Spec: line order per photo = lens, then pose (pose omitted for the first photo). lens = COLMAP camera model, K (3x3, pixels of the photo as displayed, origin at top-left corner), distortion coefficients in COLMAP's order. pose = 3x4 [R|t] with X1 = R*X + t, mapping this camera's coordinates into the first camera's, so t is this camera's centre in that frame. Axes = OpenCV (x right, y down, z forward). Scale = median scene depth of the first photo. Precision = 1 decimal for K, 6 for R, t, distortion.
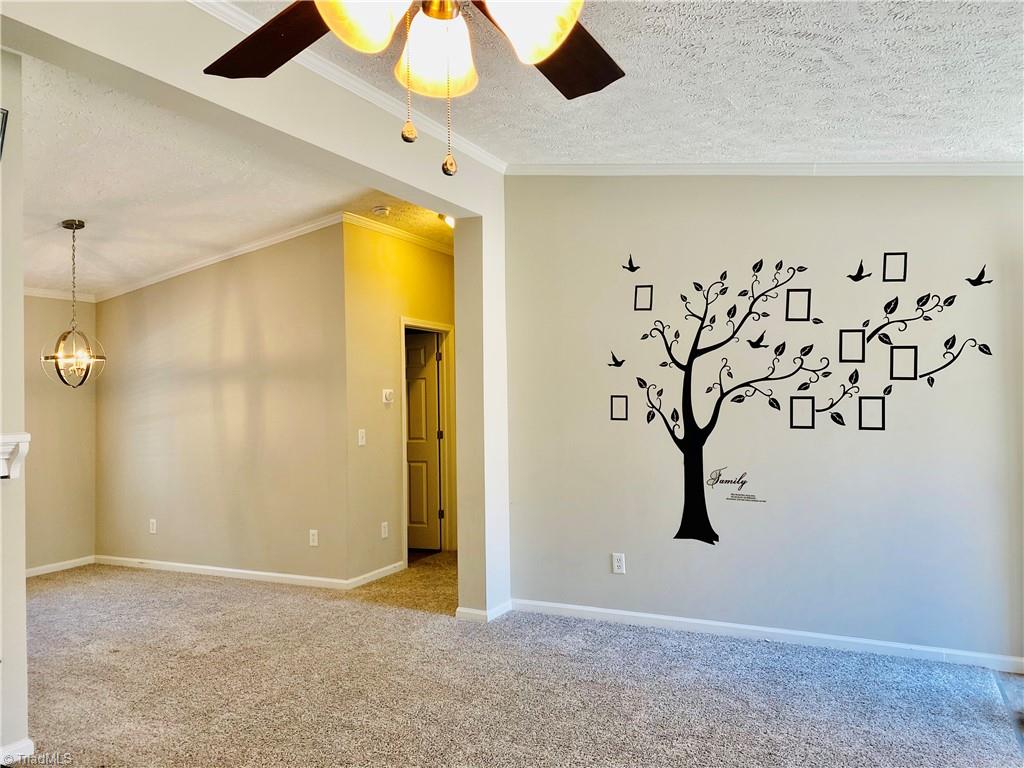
lens RADIAL K [[783.1, 0, 511.6], [0, 783.1, 371.0], [0, 0, 1]] dist [0.054489, -0.057739]
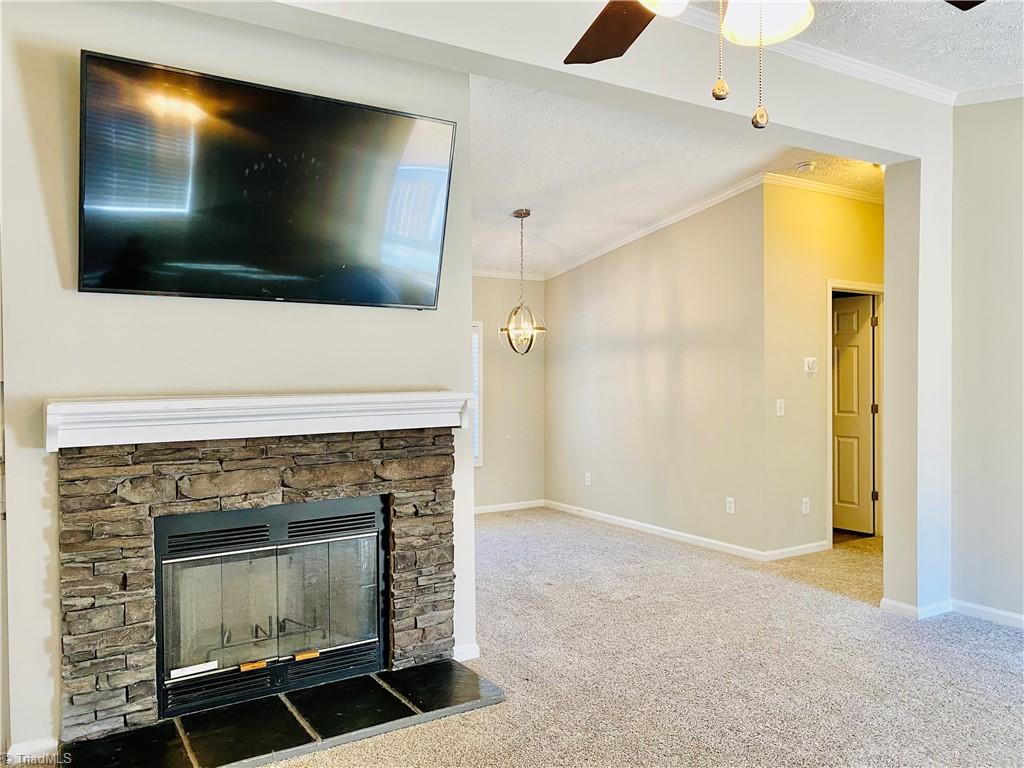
lens RADIAL K [[783.1, 0, 511.6], [0, 783.1, 371.0], [0, 0, 1]] dist [0.054489, -0.057739]
pose [[0.857374, 0.013365, -0.514521, 0.027159], [0.007615, 0.999224, 0.038644, 0.000122], [0.514638, -0.037050, 0.856607, 0.005745]]
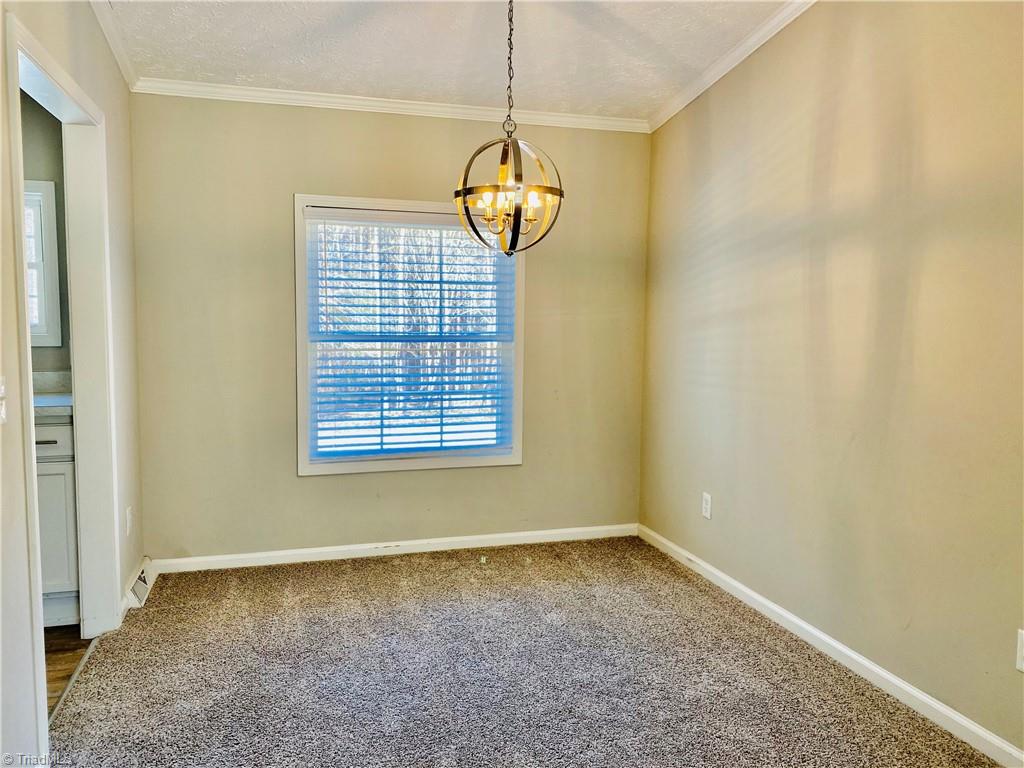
lens RADIAL K [[783.1, 0, 511.6], [0, 783.1, 371.0], [0, 0, 1]] dist [0.054489, -0.057739]
pose [[0.682404, 0.090899, -0.725301, -0.196315], [-0.001906, 0.992456, 0.122587, 0.036835], [0.730973, -0.082271, 0.677429, 0.723010]]
